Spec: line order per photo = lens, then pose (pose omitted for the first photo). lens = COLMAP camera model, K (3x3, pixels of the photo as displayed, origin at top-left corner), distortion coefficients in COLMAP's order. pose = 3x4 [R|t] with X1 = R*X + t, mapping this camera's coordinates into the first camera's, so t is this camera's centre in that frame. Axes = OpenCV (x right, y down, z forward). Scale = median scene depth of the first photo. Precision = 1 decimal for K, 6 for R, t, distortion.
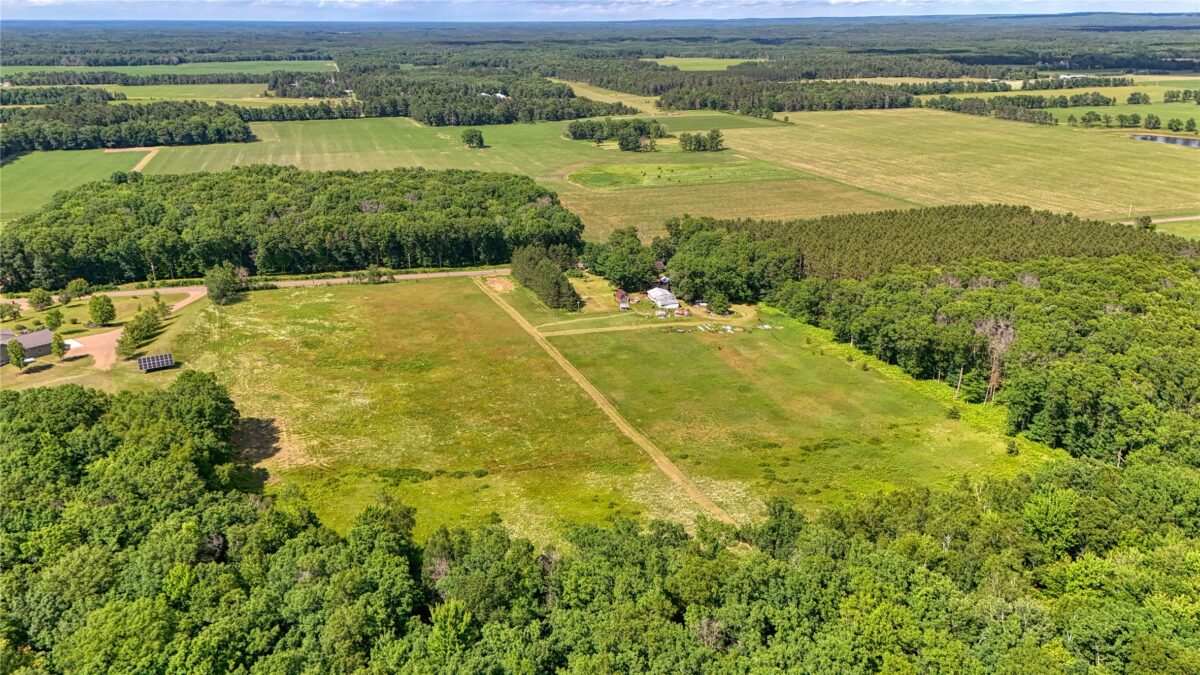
lens RADIAL K [[876.3, 0, 600.0], [0, 876.3, 337.5], [0, 0, 1]] dist [0.083097, -0.073334]
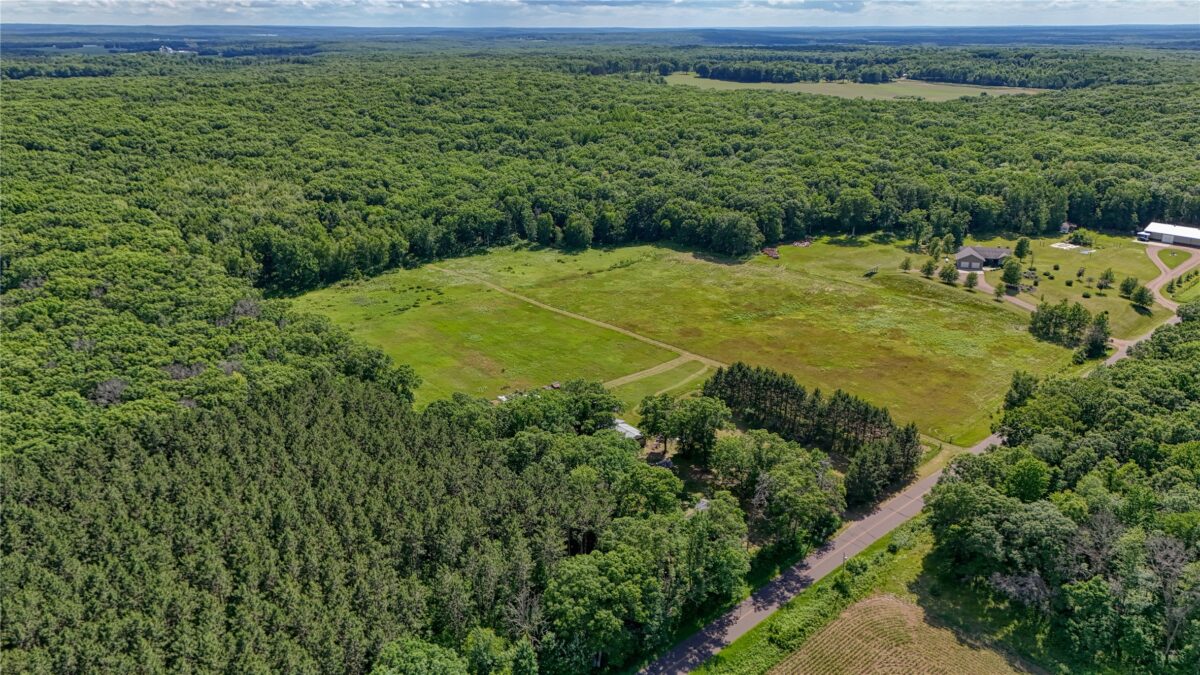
lens RADIAL K [[876.3, 0, 600.0], [0, 876.3, 337.5], [0, 0, 1]] dist [0.083097, -0.073334]
pose [[-0.919775, 0.140128, -0.366576, 0.334965], [-0.121630, 0.786301, 0.605754, -0.533022], [0.373122, 0.601744, -0.706176, 1.476395]]
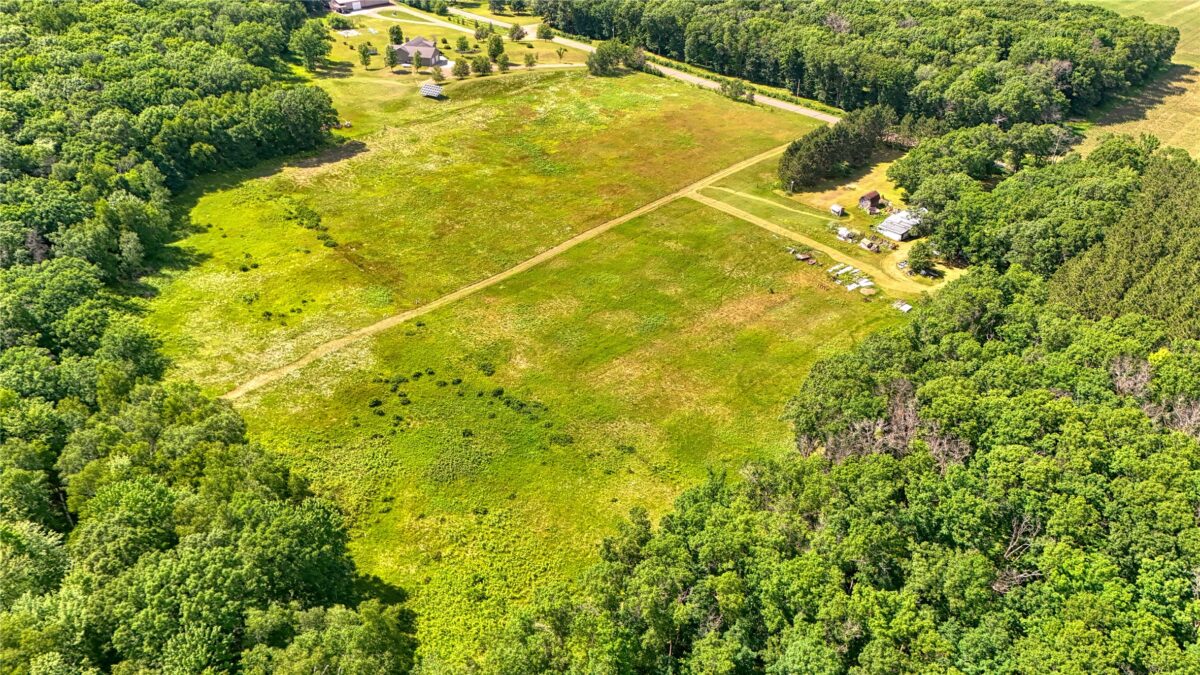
lens RADIAL K [[876.3, 0, 600.0], [0, 876.3, 337.5], [0, 0, 1]] dist [0.083097, -0.073334]
pose [[0.457762, 0.476914, -0.750338, 0.555261], [-0.305891, 0.876913, 0.370748, -0.157434], [0.834796, 0.059807, 0.547301, 0.417802]]
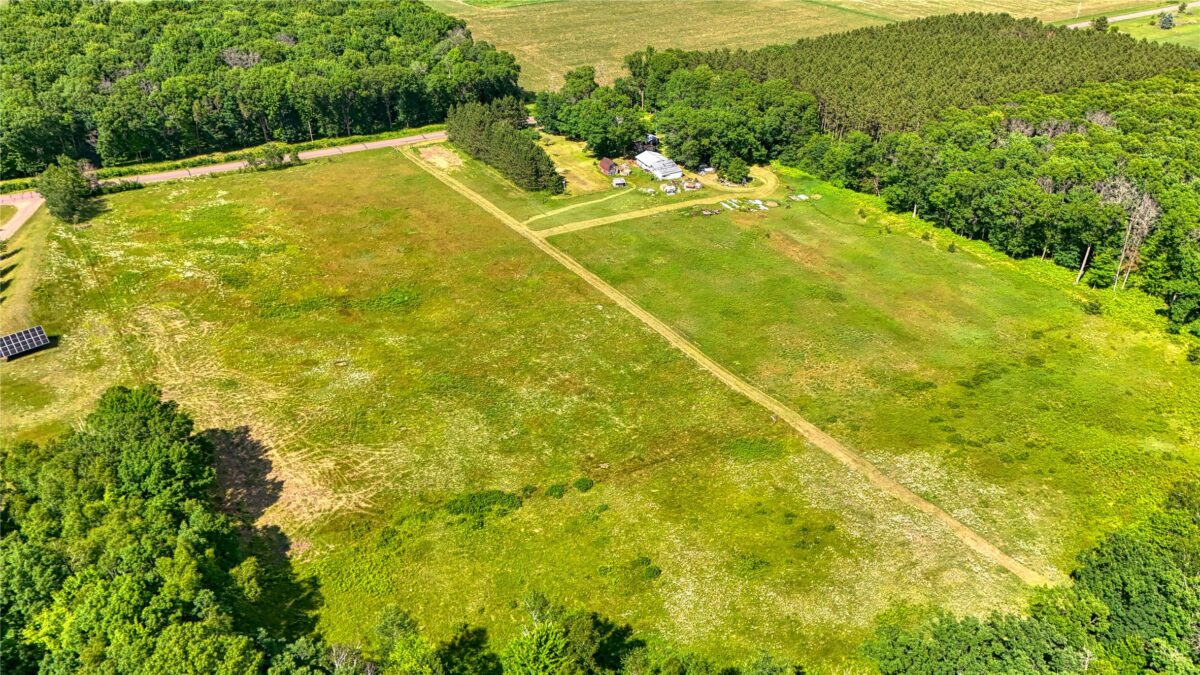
lens RADIAL K [[876.3, 0, 600.0], [0, 876.3, 337.5], [0, 0, 1]] dist [0.083097, -0.073334]
pose [[0.978423, -0.111138, 0.174173, -0.144332], [0.071606, 0.973158, 0.218713, -0.073309], [-0.193805, -0.201522, 0.960119, 0.202225]]
